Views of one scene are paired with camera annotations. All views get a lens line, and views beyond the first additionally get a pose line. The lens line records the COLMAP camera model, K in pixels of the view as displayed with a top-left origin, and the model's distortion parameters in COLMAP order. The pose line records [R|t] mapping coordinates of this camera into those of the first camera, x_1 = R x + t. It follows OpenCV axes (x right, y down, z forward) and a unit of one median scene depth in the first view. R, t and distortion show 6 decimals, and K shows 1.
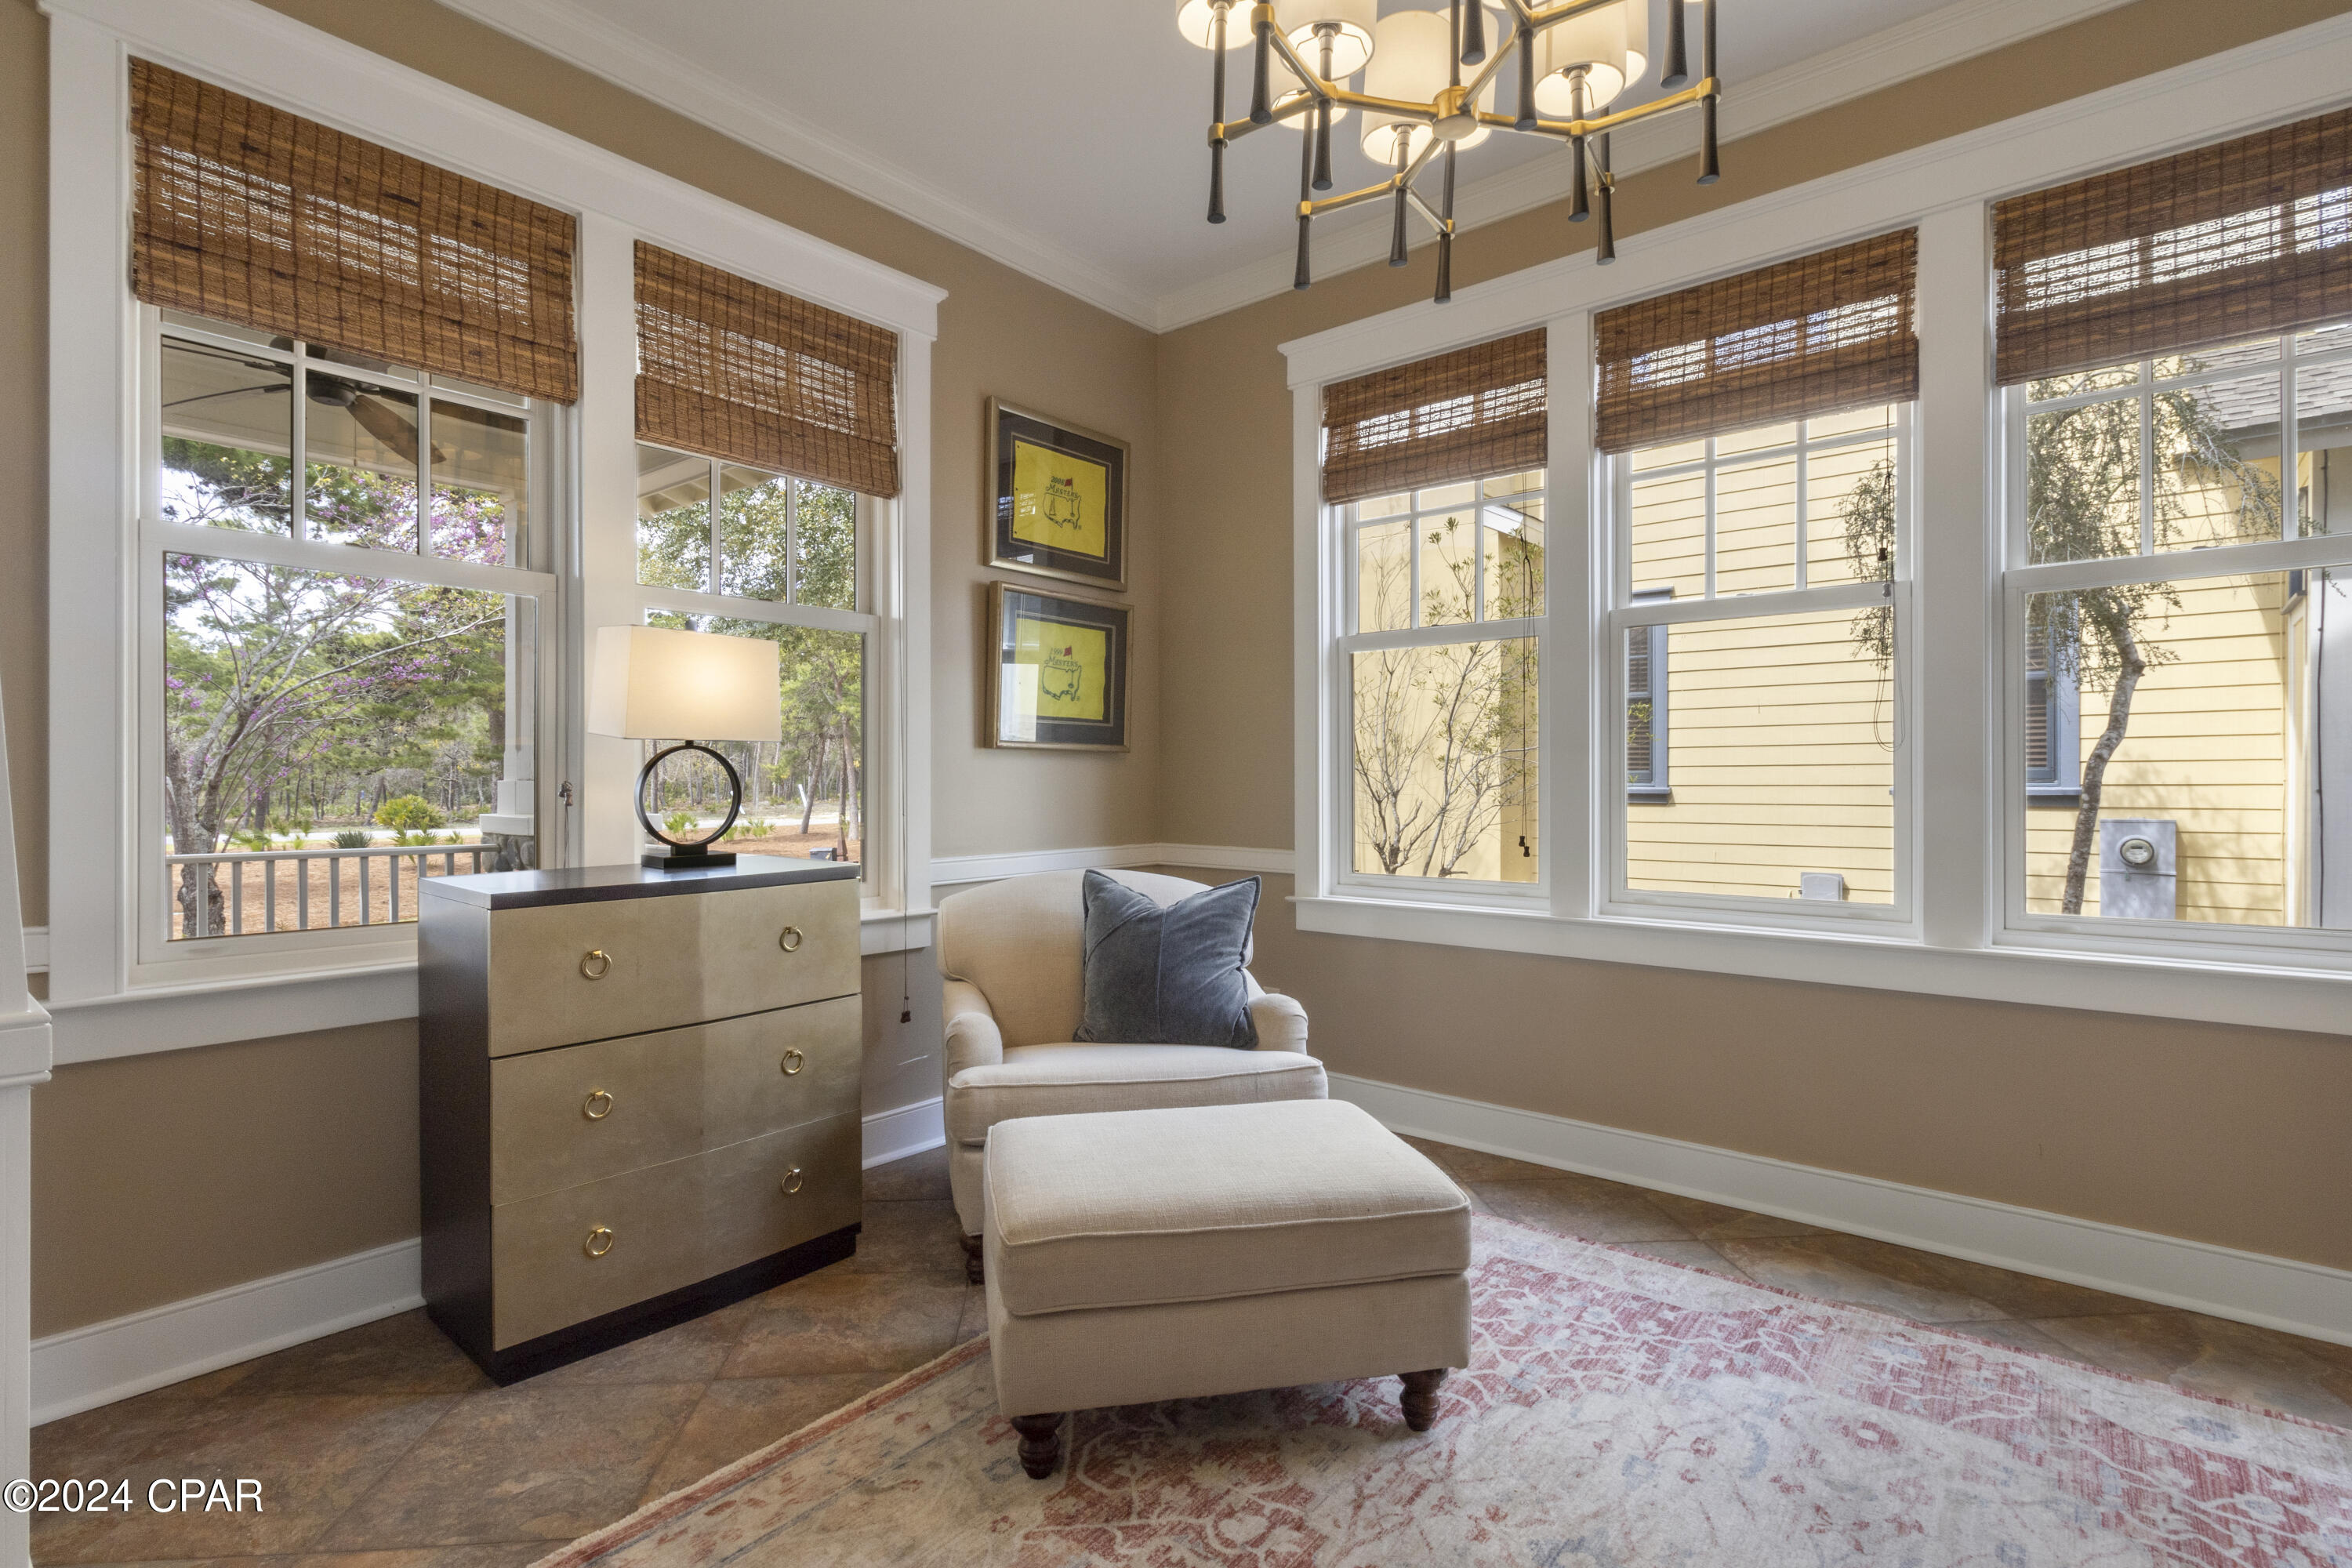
lens RADIAL K [[1129.8, 0, 1170.5], [0, 1129.8, 786.1], [0, 0, 1]] dist [0.001971, 0.000924]
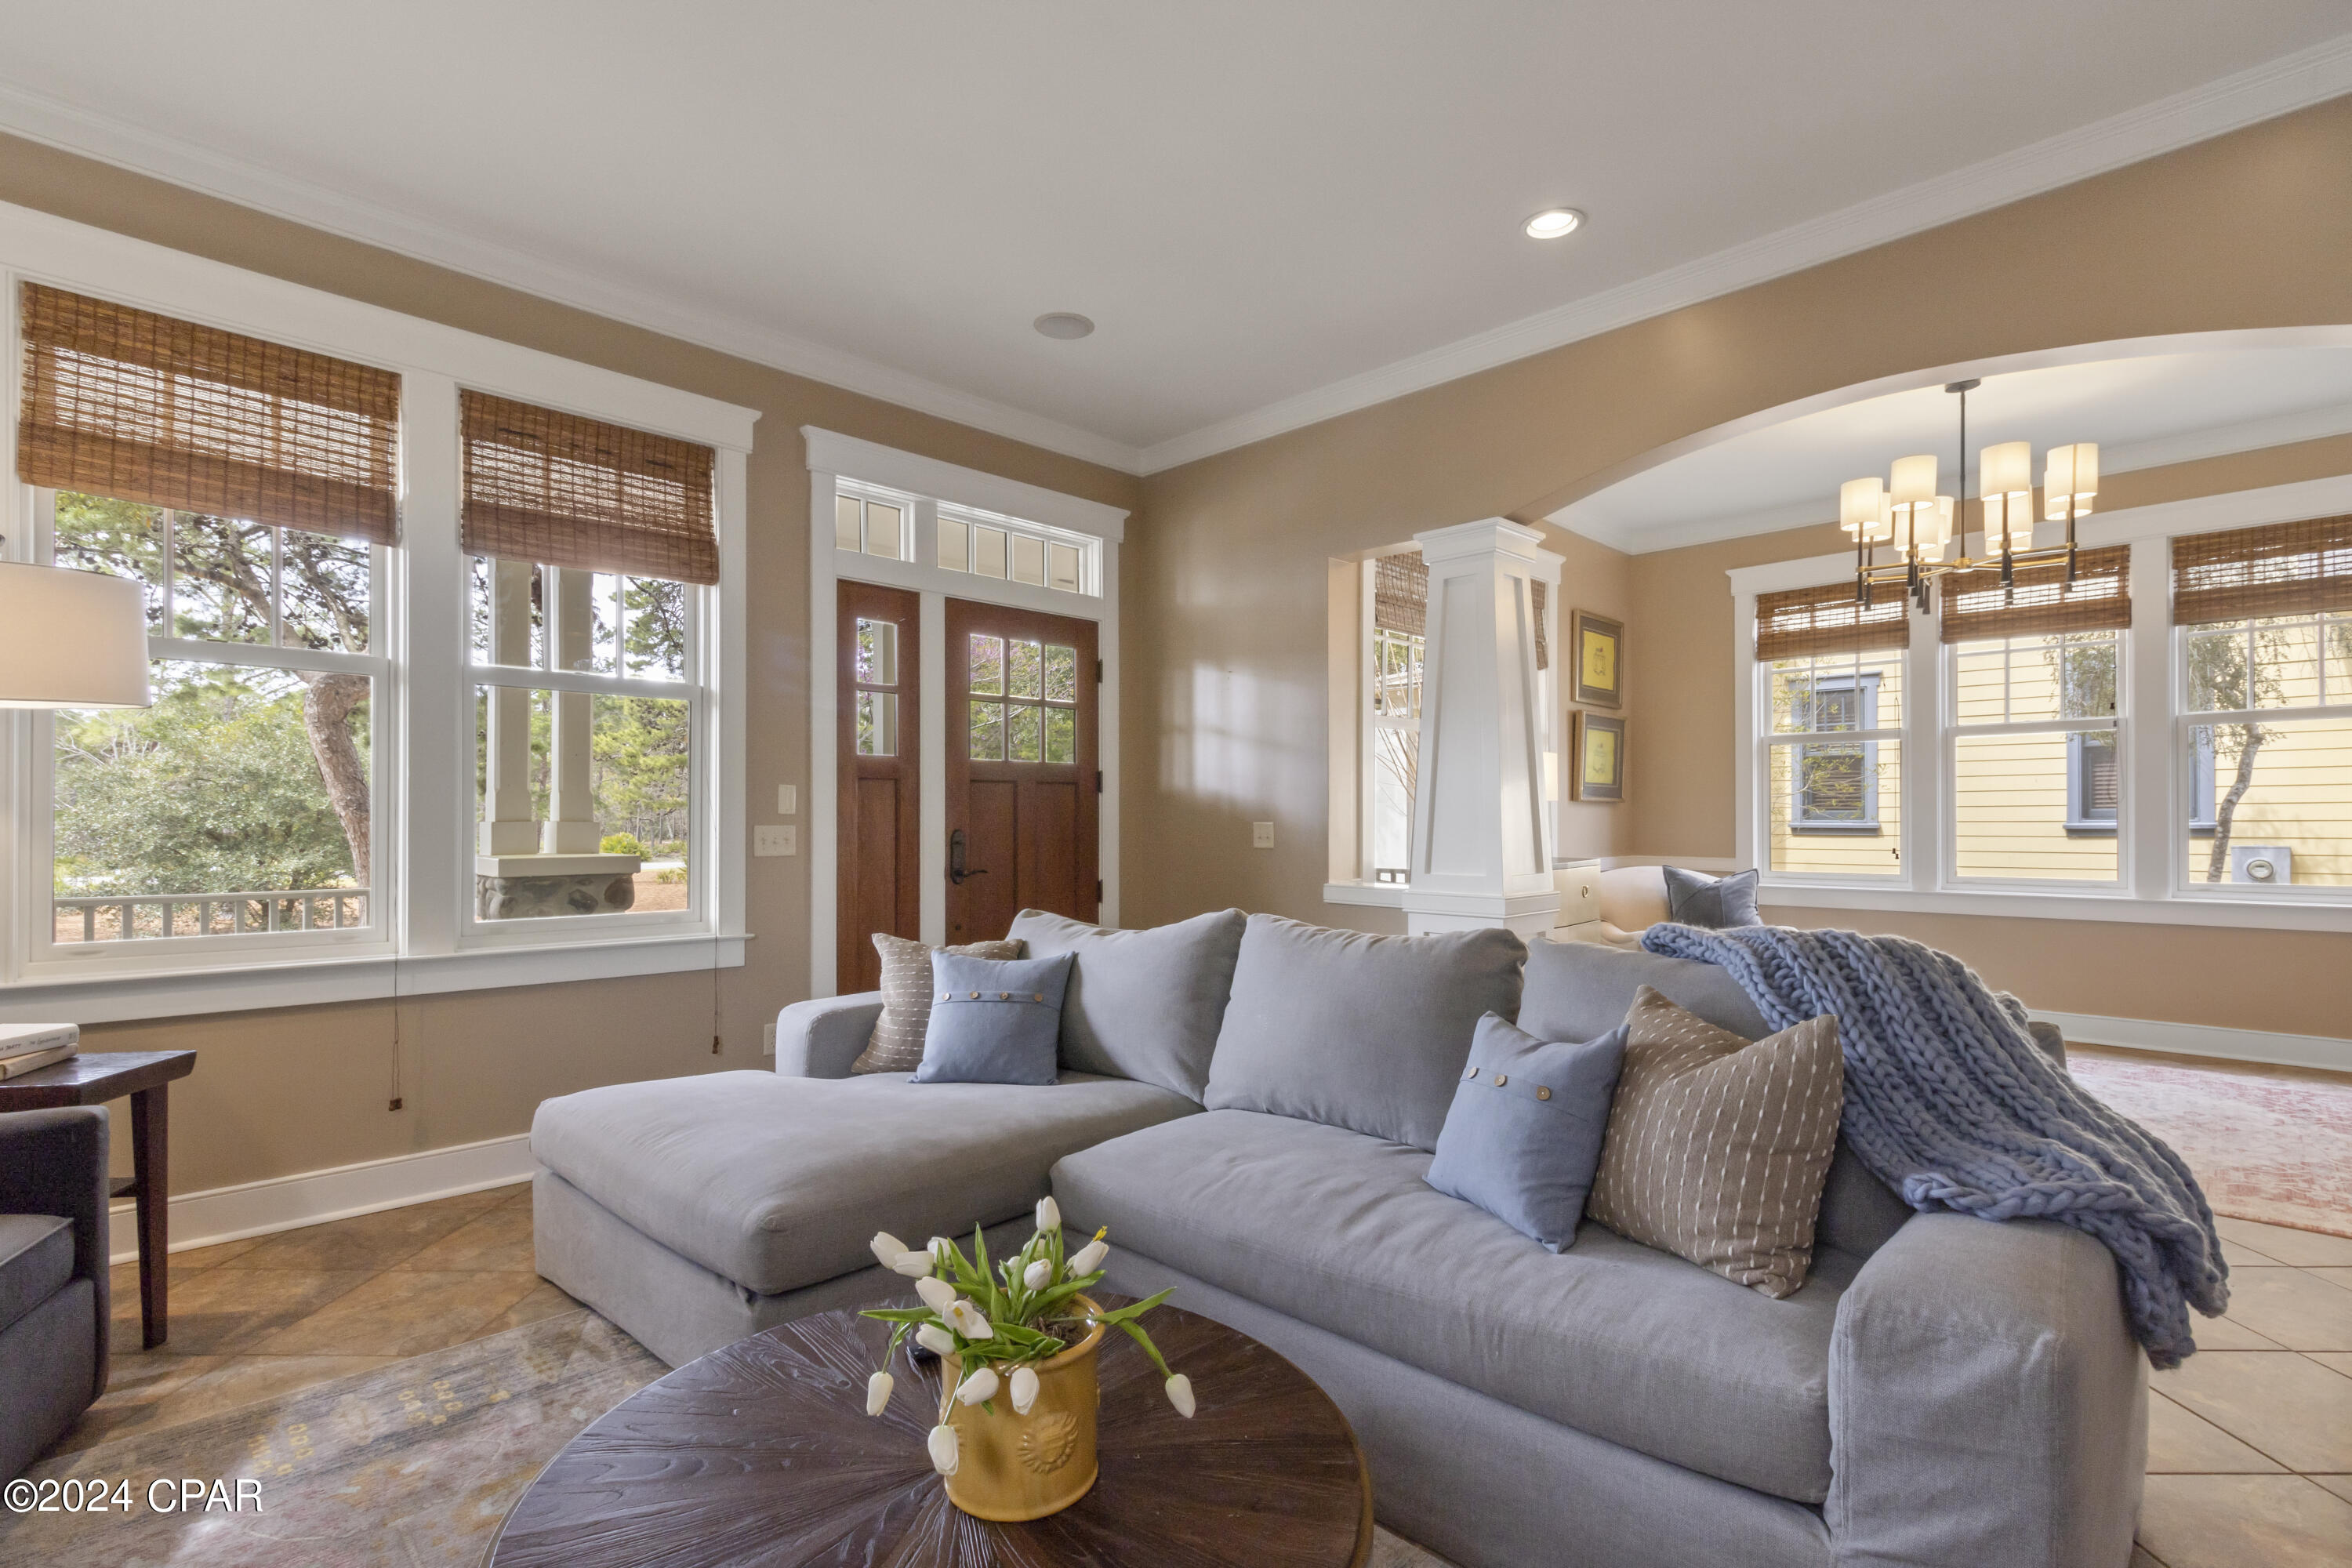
lens RADIAL K [[1098.6, 0, 1171.2], [0, 1098.6, 819.6], [0, 0, 1]] dist [0.000292, 0.000561]
pose [[0.996786, -0.001559, -0.080101, -0.844315], [0.001230, 0.999991, -0.004156, 0.002774], [0.080107, 0.004044, 0.996778, -1.034463]]
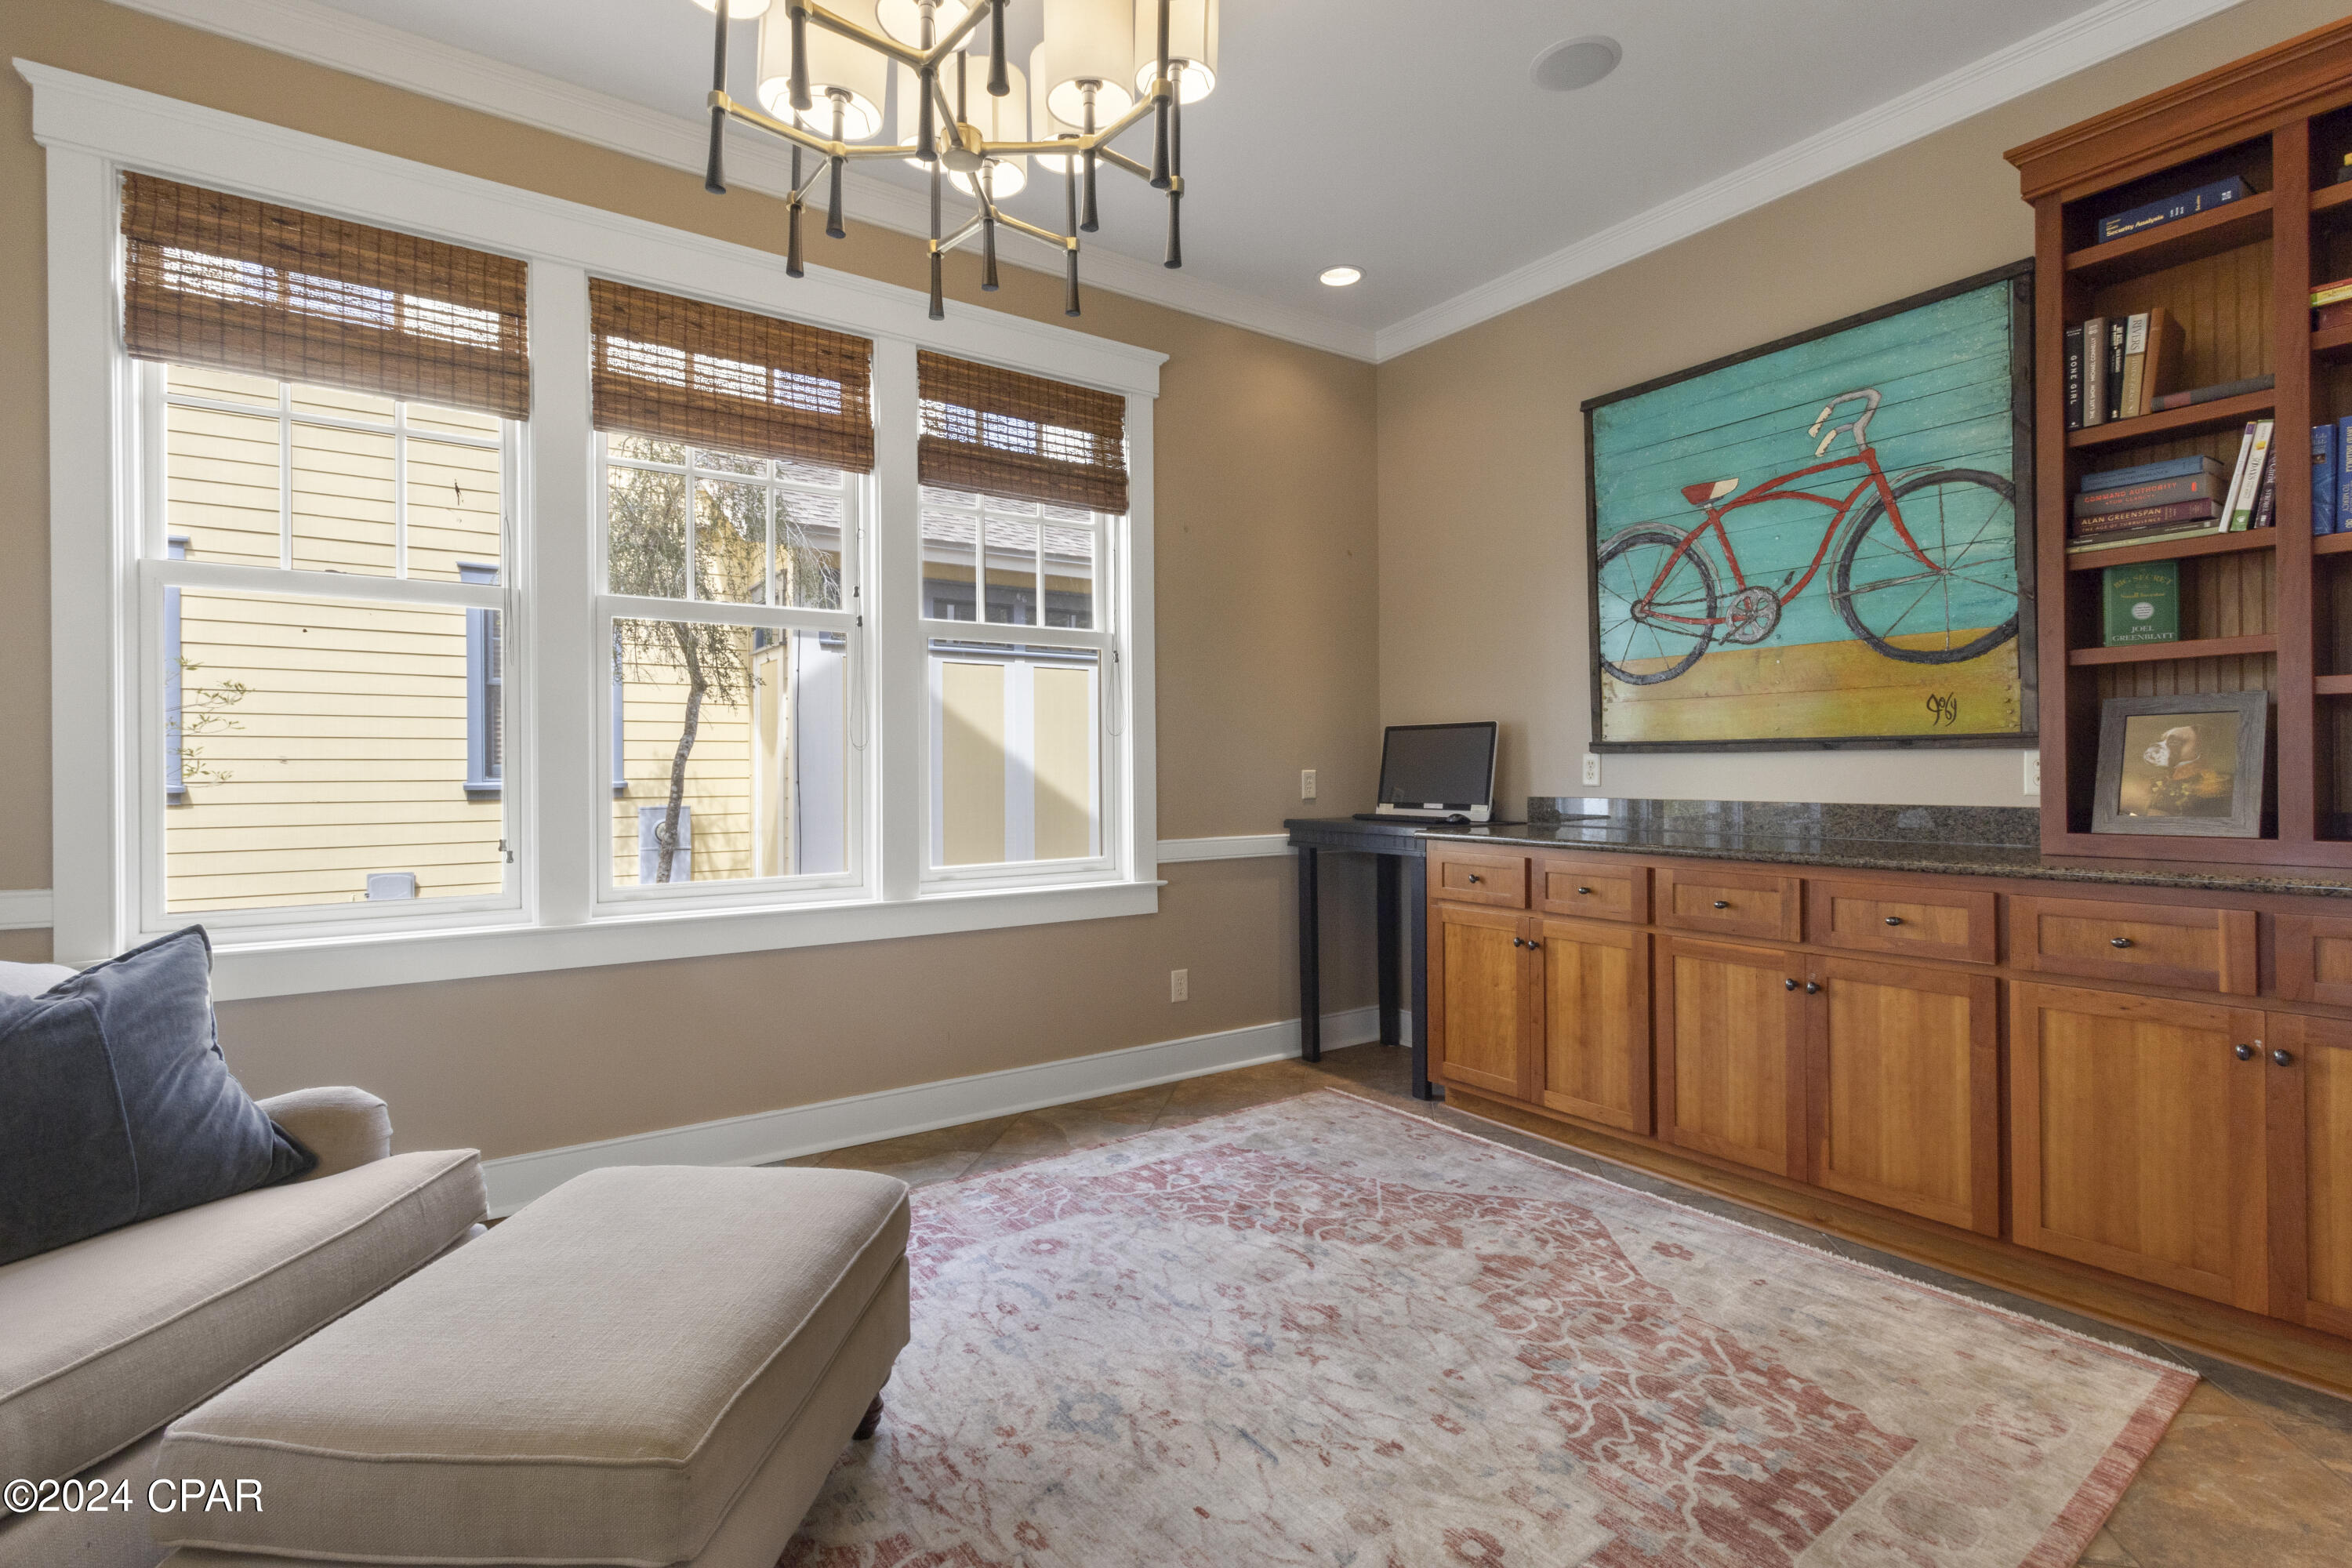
lens RADIAL K [[1098.6, 0, 1177.0], [0, 1098.6, 777.7], [0, 0, 1]] dist [0.000292, 0.000561]
pose [[0.255308, -0.004060, 0.966851, -0.427928], [0.008266, 0.999964, 0.002017, -0.000374], [-0.966824, 0.007477, 0.255333, 0.334860]]
